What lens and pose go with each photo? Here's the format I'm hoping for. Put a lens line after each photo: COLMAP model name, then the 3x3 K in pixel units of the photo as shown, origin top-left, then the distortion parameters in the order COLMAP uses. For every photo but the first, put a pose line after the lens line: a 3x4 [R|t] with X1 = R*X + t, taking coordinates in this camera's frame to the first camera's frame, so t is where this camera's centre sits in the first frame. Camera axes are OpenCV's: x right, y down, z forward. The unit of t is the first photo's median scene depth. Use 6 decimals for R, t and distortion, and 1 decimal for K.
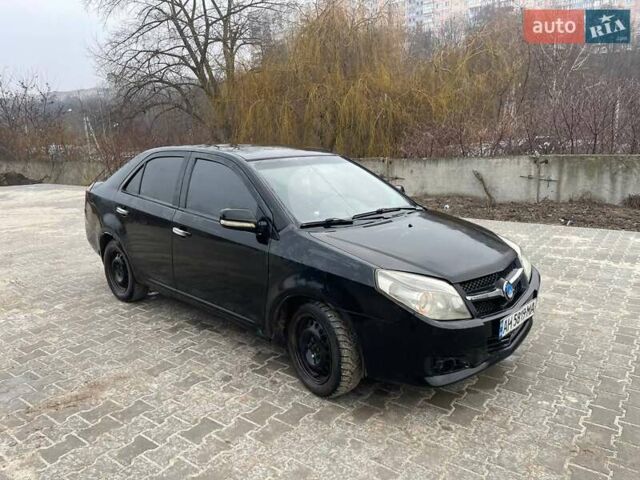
lens RADIAL K [[484.1, 0, 309.5], [0, 484.1, 243.0], [0, 0, 1]] dist [0.067671, -0.083370]
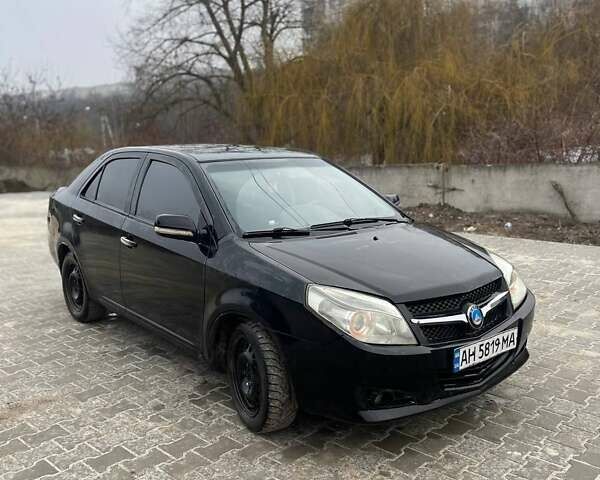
lens RADIAL K [[606.6, 0, 299.0], [0, 606.6, 239.2], [0, 0, 1]] dist [0.035062, 0.000000]
pose [[0.992806, 0.020983, -0.117882, 0.179608], [-0.027010, 0.998396, -0.049766, 0.020239], [0.116648, 0.052592, 0.991780, -0.066576]]
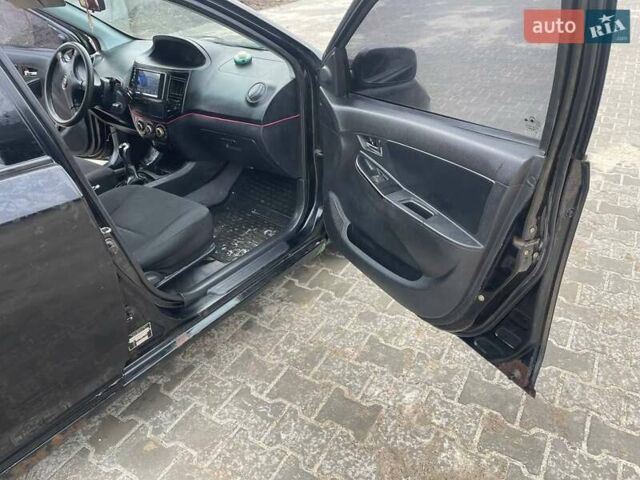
lens RADIAL K [[484.1, 0, 320.3], [0, 484.1, 237.1], [0, 0, 1]] dist [0.067671, -0.083370]
pose [[-0.118599, -0.497479, 0.859330, -0.602725], [0.252530, 0.821870, 0.510646, -0.153169], [-0.960293, 0.277569, 0.028155, 0.888570]]
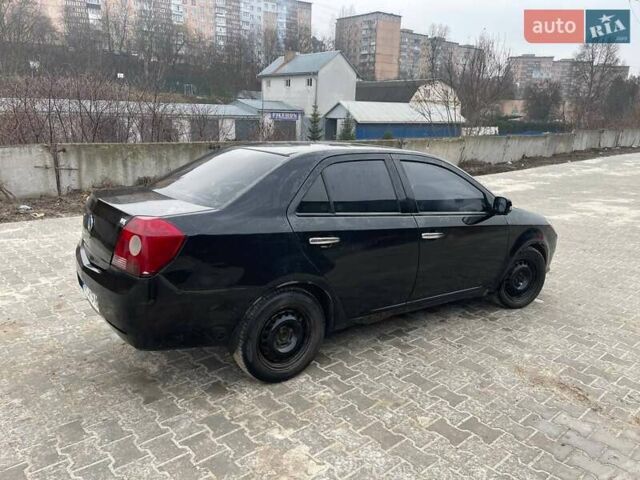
lens RADIAL K [[484.1, 0, 319.8], [0, 484.1, 237.2], [0, 0, 1]] dist [0.067671, -0.083370]
pose [[0.186940, -0.196584, 0.962501, -1.270548], [0.174269, 0.970870, 0.164446, -0.223231], [-0.966790, 0.136993, 0.215753, 1.022755]]
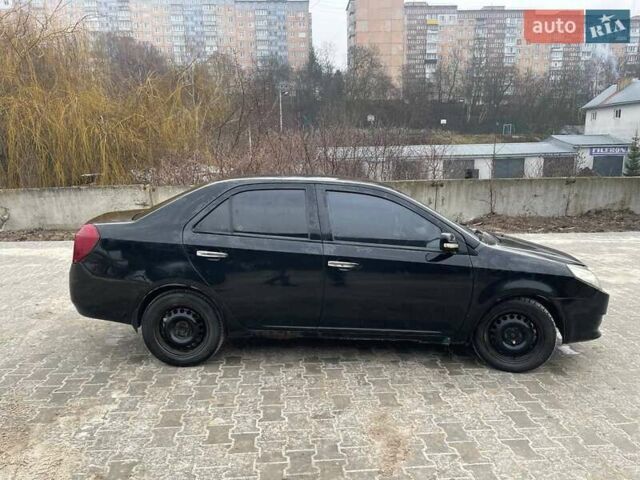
lens RADIAL K [[484.1, 0, 324.6], [0, 484.1, 243.9], [0, 0, 1]] dist [0.067671, -0.083370]
pose [[0.731537, -0.094882, 0.675167, -0.963418], [0.128027, 0.991770, 0.000658, -0.069967], [-0.669674, 0.085958, 0.737664, 0.299444]]
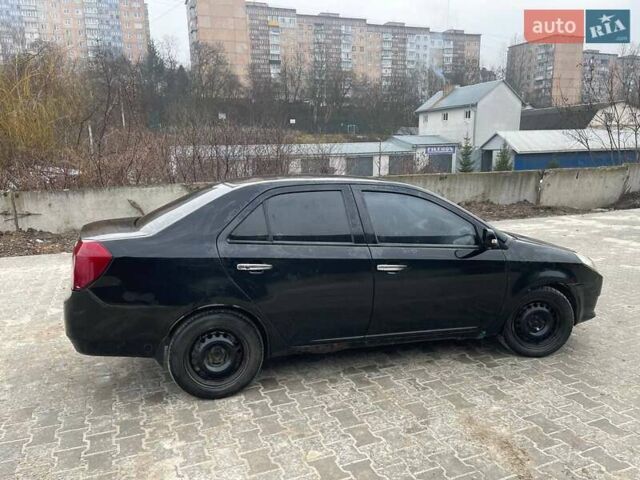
lens RADIAL K [[484.1, 0, 318.7], [0, 484.1, 241.2], [0, 0, 1]] dist [0.067671, -0.083370]
pose [[0.499445, -0.128995, 0.856688, -1.151933], [0.180204, 0.982693, 0.042910, -0.140565], [-0.847397, 0.132948, 0.514047, 0.636901]]
